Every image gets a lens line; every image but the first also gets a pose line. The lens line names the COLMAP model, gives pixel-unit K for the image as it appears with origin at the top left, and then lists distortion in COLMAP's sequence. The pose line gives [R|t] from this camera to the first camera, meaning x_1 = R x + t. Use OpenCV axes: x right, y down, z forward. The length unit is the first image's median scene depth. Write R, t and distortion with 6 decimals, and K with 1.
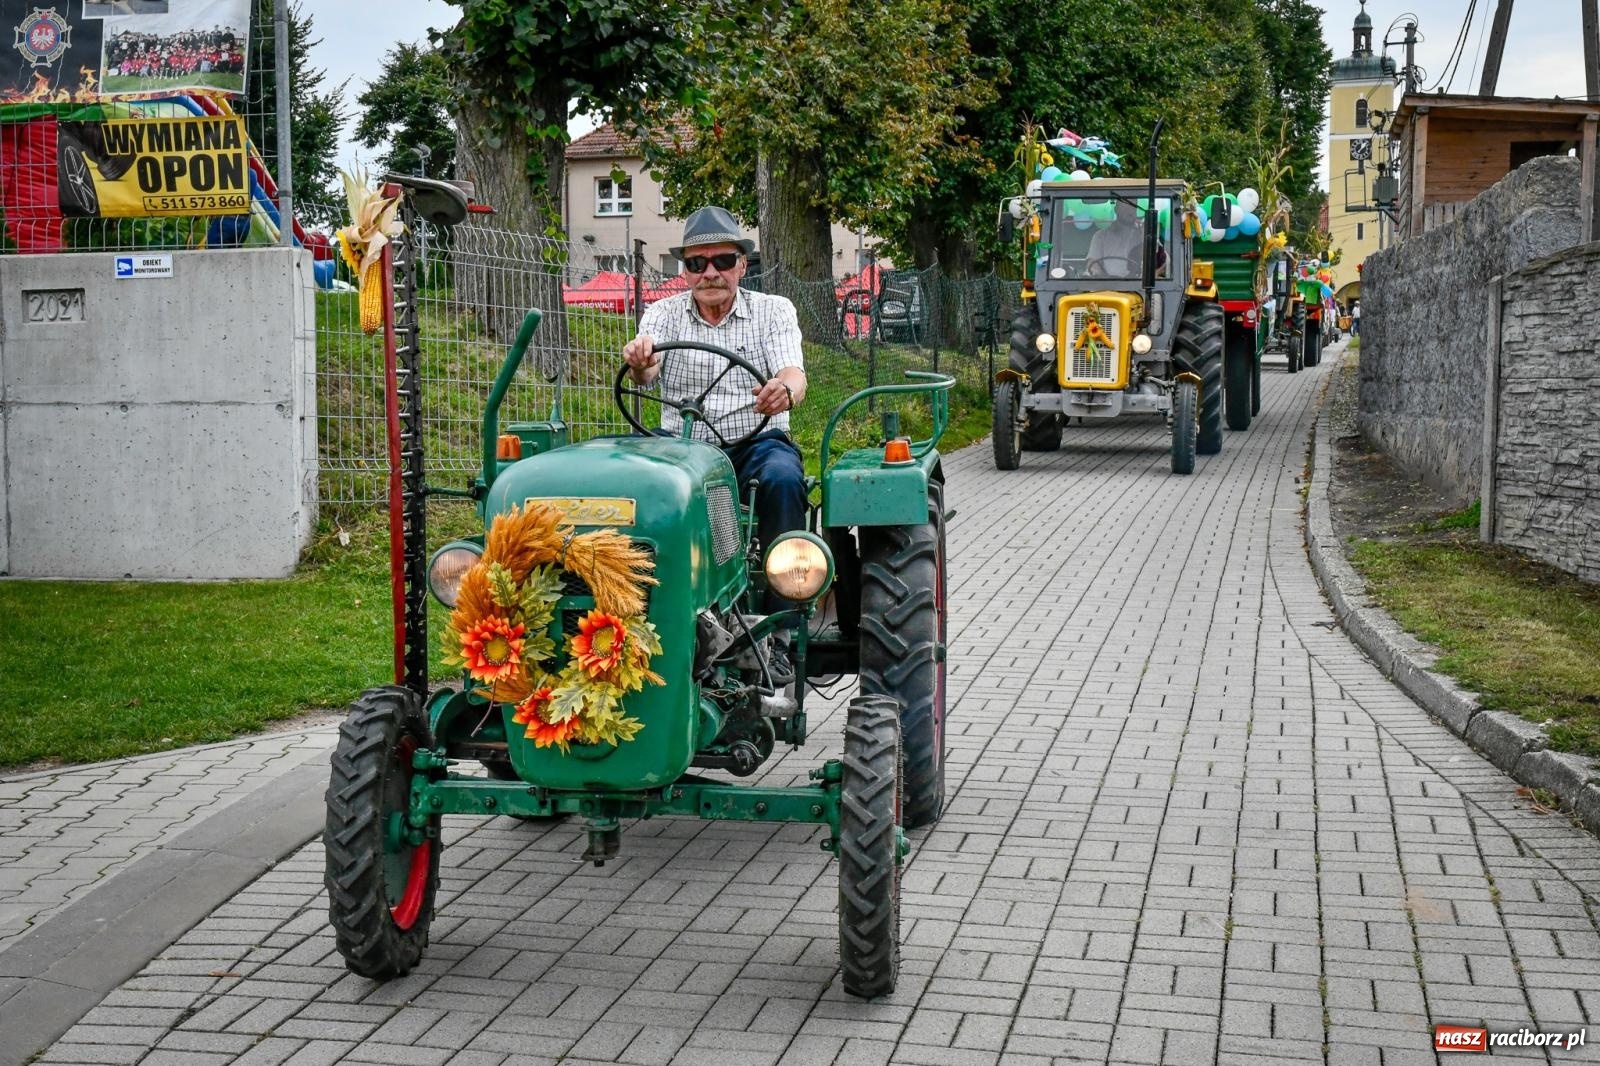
lens RADIAL K [[2141.9, 0, 800.0], [0, 2141.9, 533.0], [0, 0, 1]] dist [-0.003438, -0.013233]
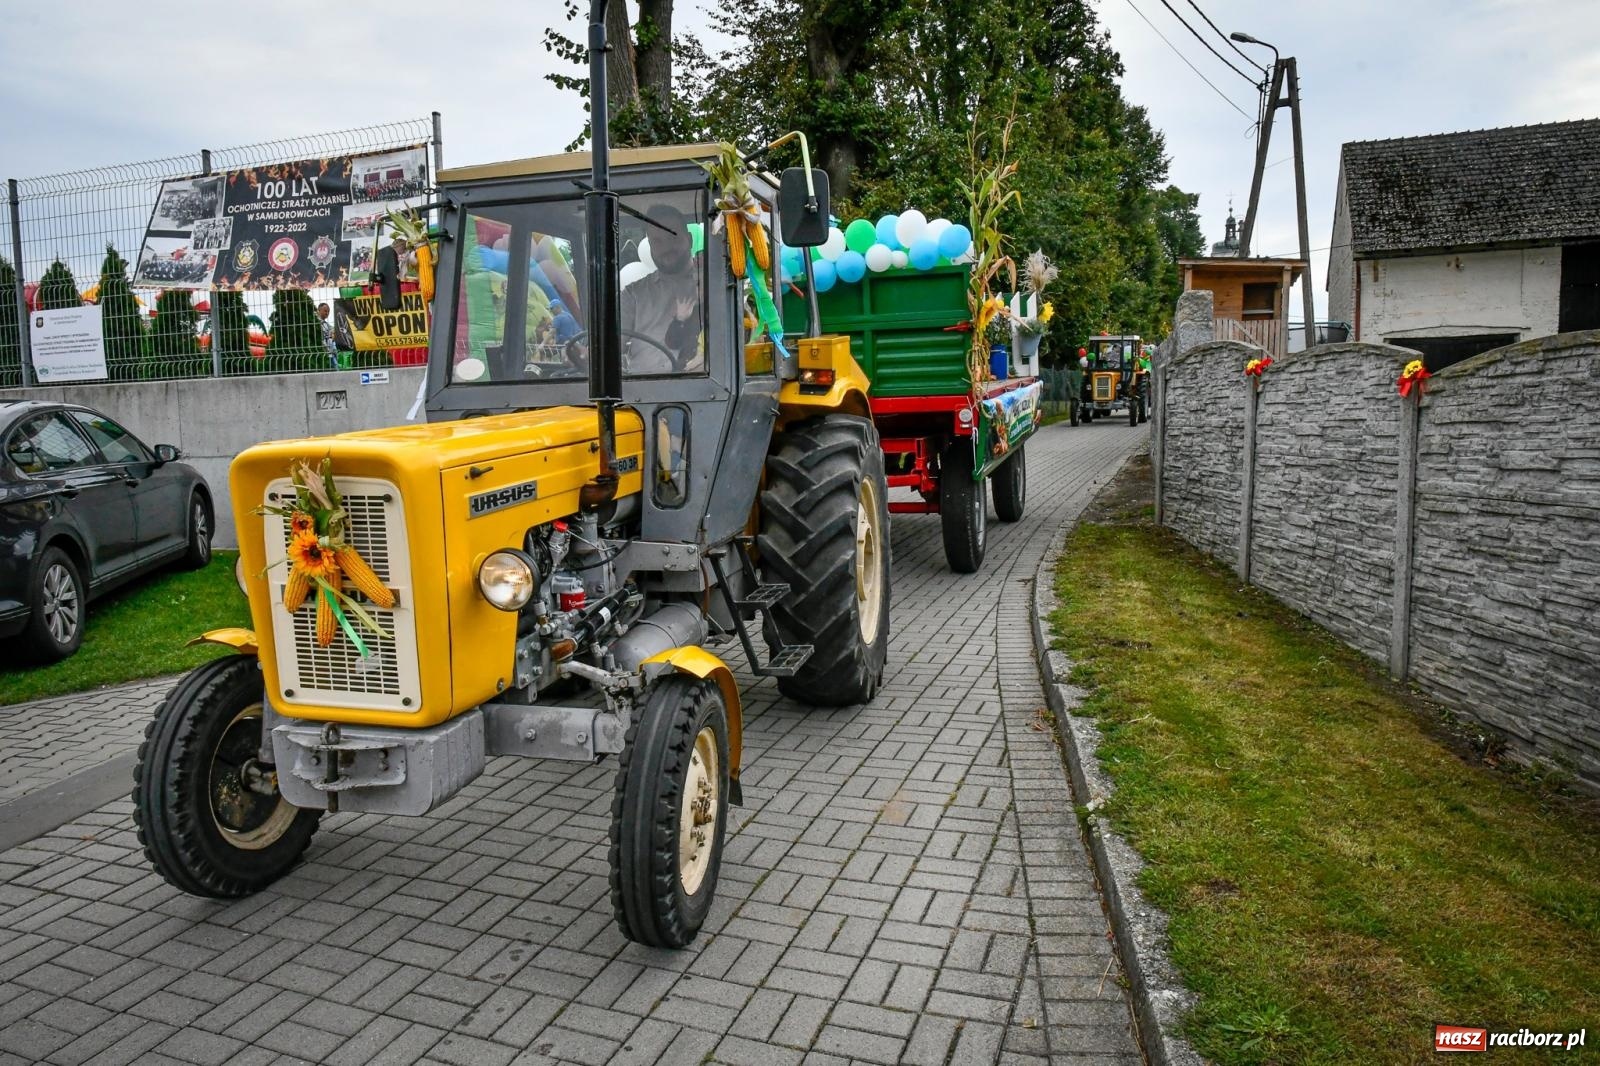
lens RADIAL K [[1095.2, 0, 797.0], [0, 1095.2, 541.0], [0, 0, 1]] dist [-0.037421, 0.008475]
pose [[0.991176, -0.002460, -0.132530, 0.166986], [0.007548, 0.999253, 0.037899, -0.018951], [0.132338, -0.038565, 0.990454, 0.133456]]
